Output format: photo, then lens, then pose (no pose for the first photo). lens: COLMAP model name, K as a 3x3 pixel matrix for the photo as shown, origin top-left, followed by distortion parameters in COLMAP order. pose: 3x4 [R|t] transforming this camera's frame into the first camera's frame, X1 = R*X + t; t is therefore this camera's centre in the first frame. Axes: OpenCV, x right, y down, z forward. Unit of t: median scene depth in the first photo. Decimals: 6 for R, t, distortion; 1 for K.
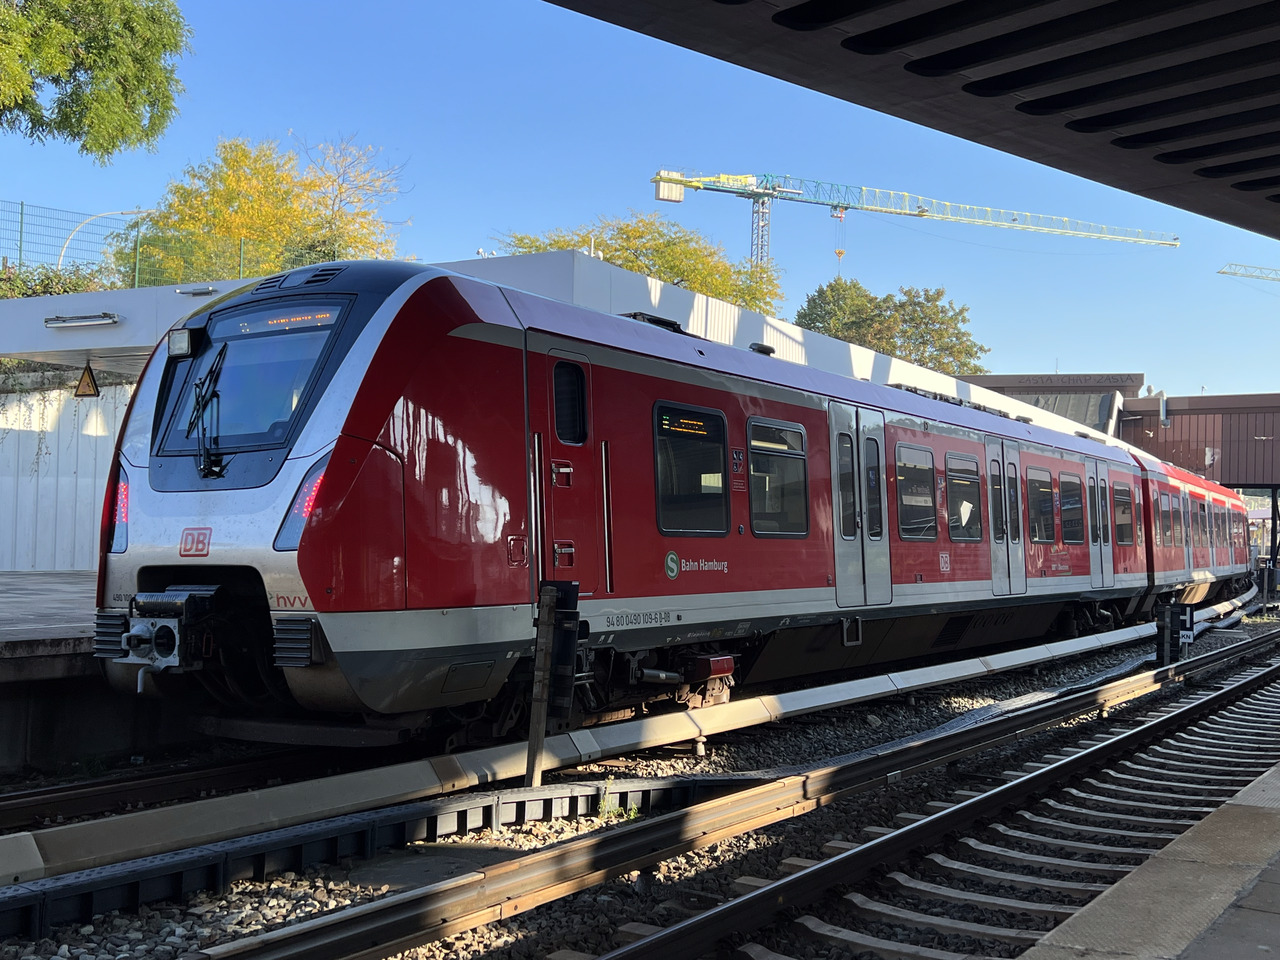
lens RADIAL K [[1389.0, 0, 623.2], [0, 1389.0, 485.7], [0, 0, 1]] dist [0.039004, 0.000000]
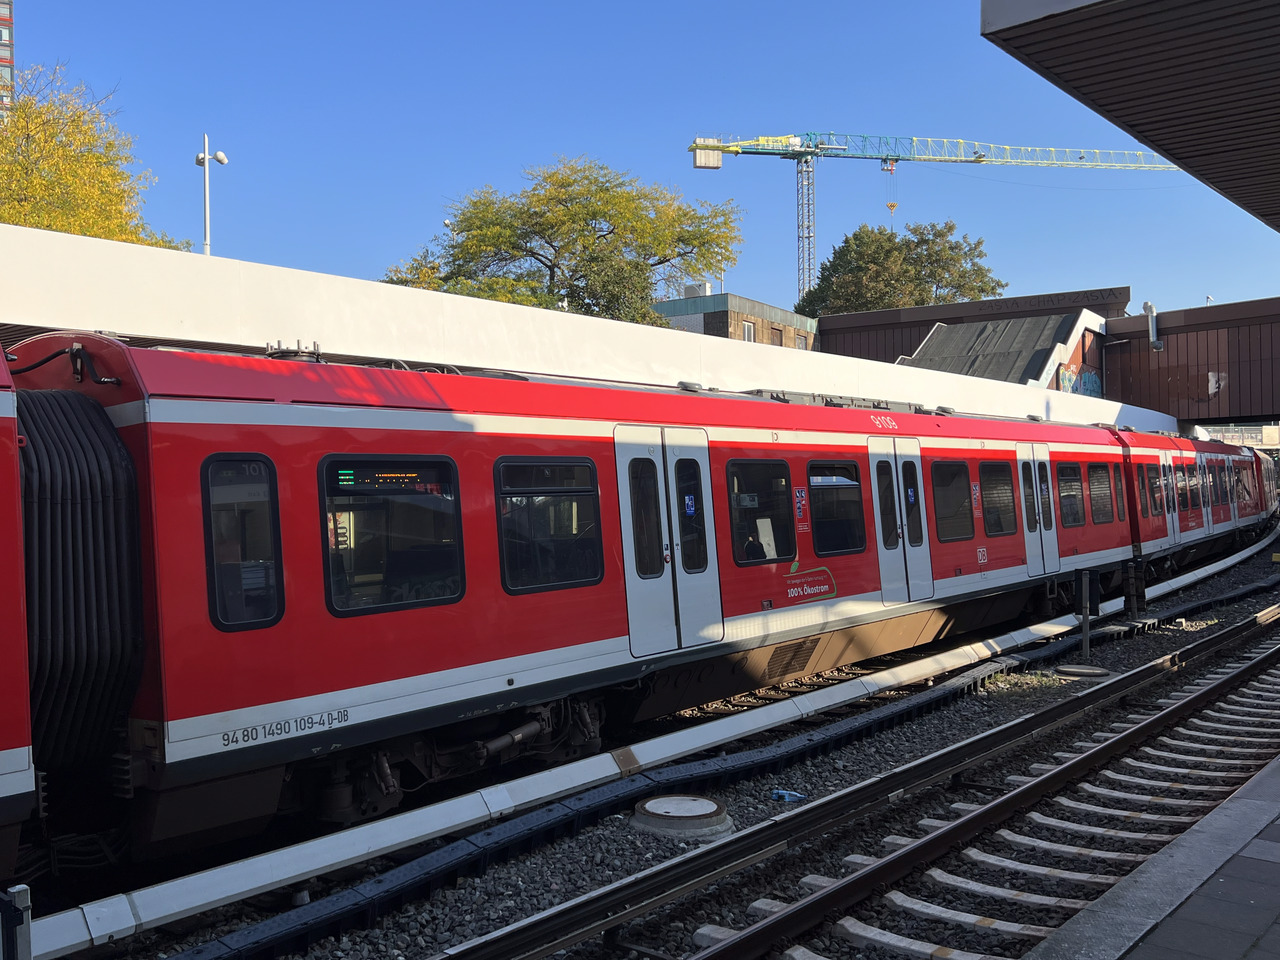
lens RADIAL K [[1153.6, 0, 610.5], [0, 1153.6, 504.9], [0, 0, 1]] dist [0.045432, -0.042240]
pose [[0.983466, -0.046277, -0.175077, 0.812548], [0.054677, 0.997558, 0.043459, 0.005259], [0.172639, -0.052313, 0.983595, 1.142274]]
